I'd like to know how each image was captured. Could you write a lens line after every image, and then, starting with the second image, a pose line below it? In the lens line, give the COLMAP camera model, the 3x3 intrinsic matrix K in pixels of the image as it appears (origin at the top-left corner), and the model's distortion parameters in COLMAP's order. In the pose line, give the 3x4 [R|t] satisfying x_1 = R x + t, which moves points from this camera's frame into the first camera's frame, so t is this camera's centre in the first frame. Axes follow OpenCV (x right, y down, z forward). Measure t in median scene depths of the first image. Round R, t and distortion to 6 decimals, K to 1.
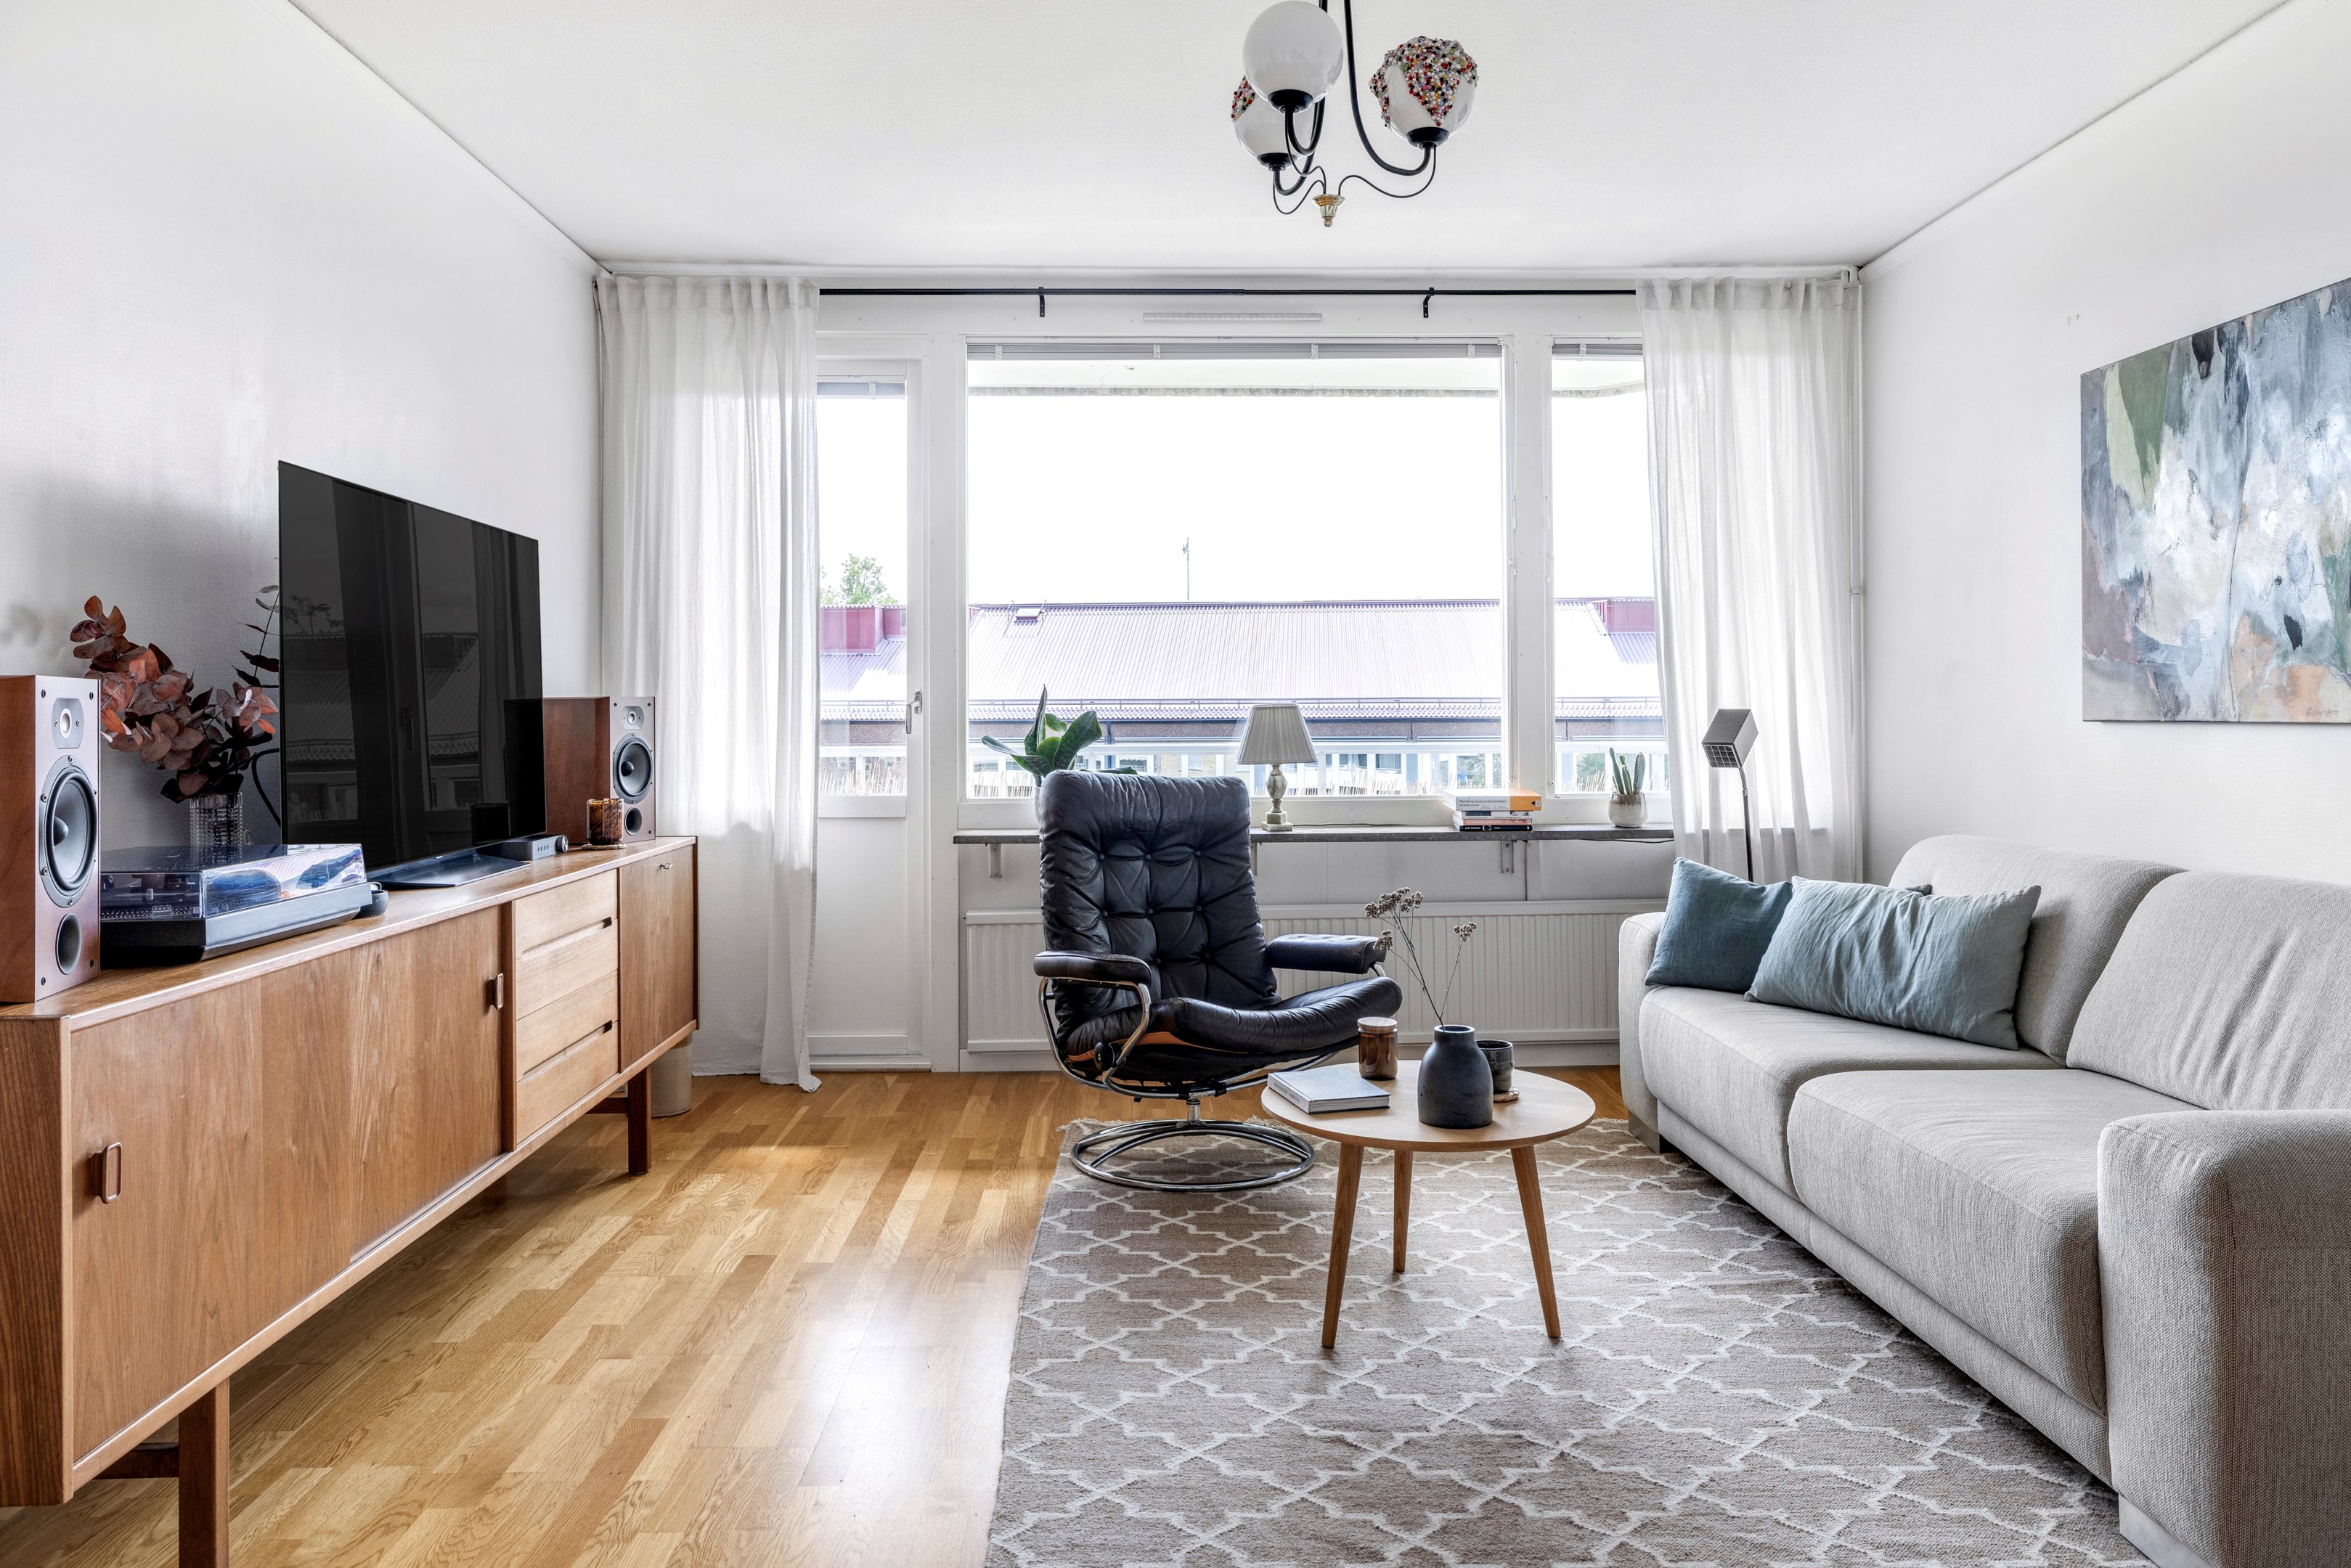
lens RADIAL K [[1630.6, 0, 1056.7], [0, 1630.6, 708.4], [0, 0, 1]] dist [0.002910, -0.001419]
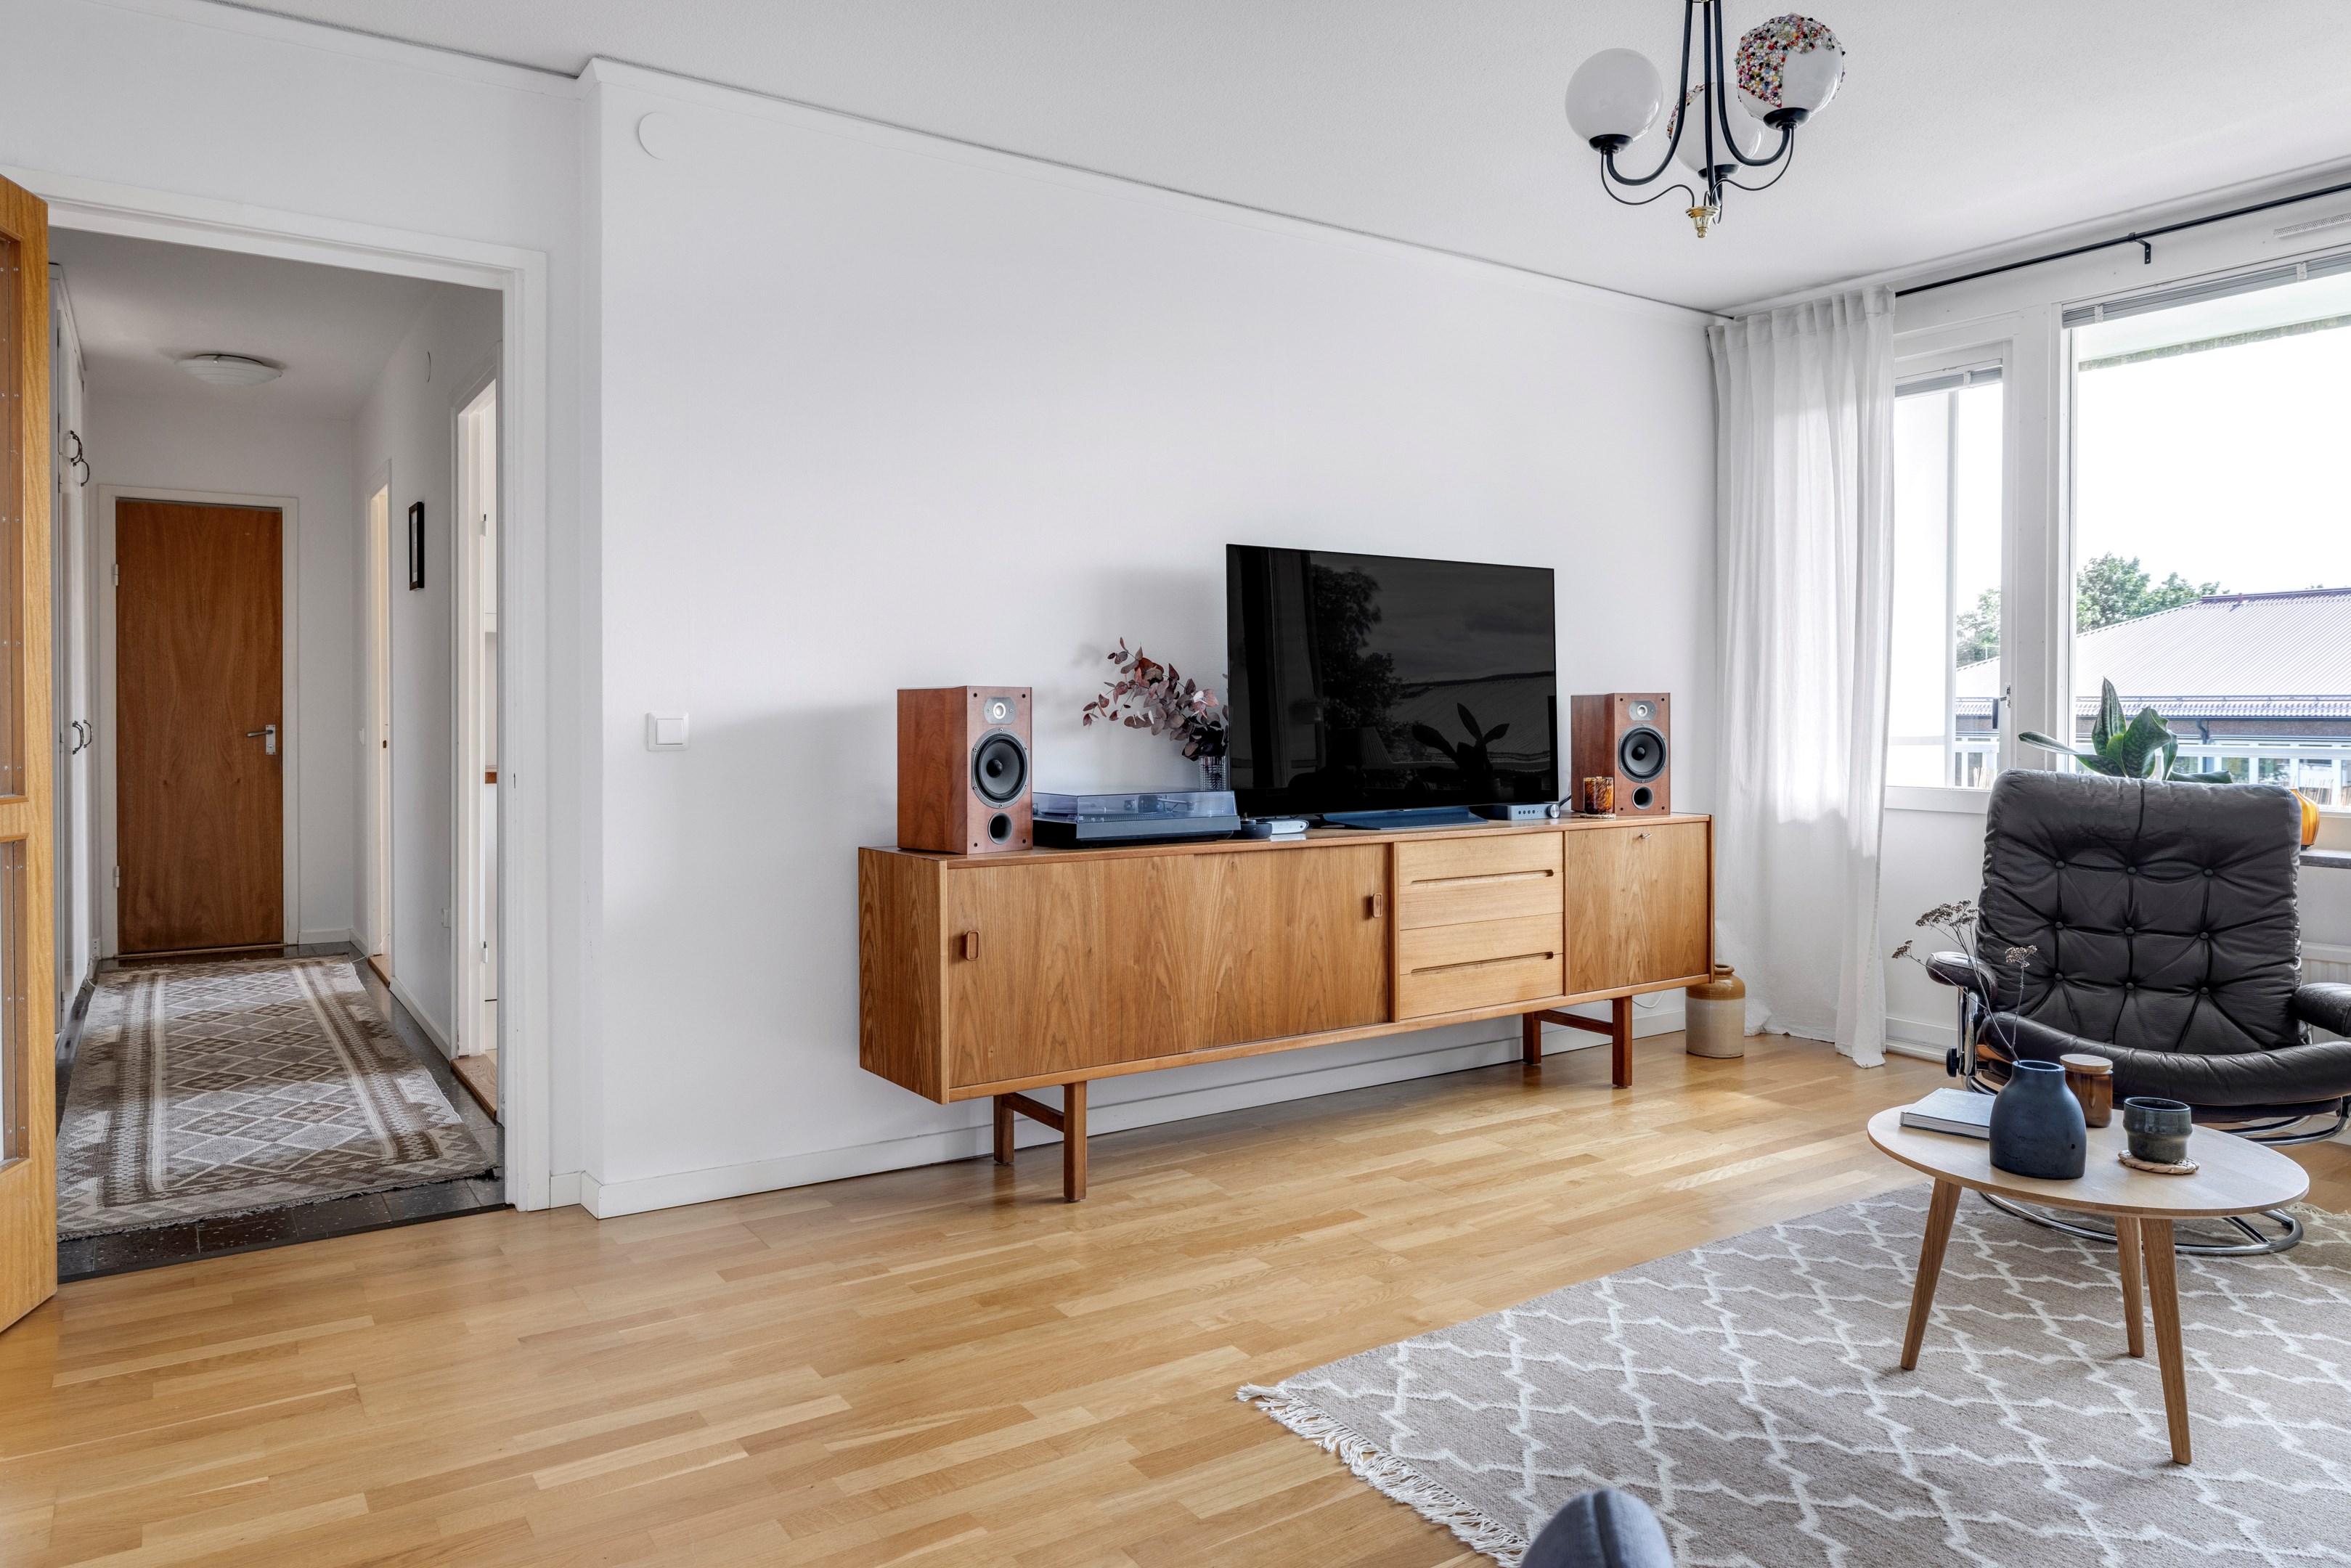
lens RADIAL K [[1466.0, 0, 1145.3], [0, 1466.0, 766.7], [0, 0, 1]] dist [0.018614, -0.001511]
pose [[0.550758, 0.038376, -0.833783, 0.457633], [-0.002032, 0.999001, 0.044638, -0.000659], [0.834663, -0.022891, 0.550286, 0.111266]]
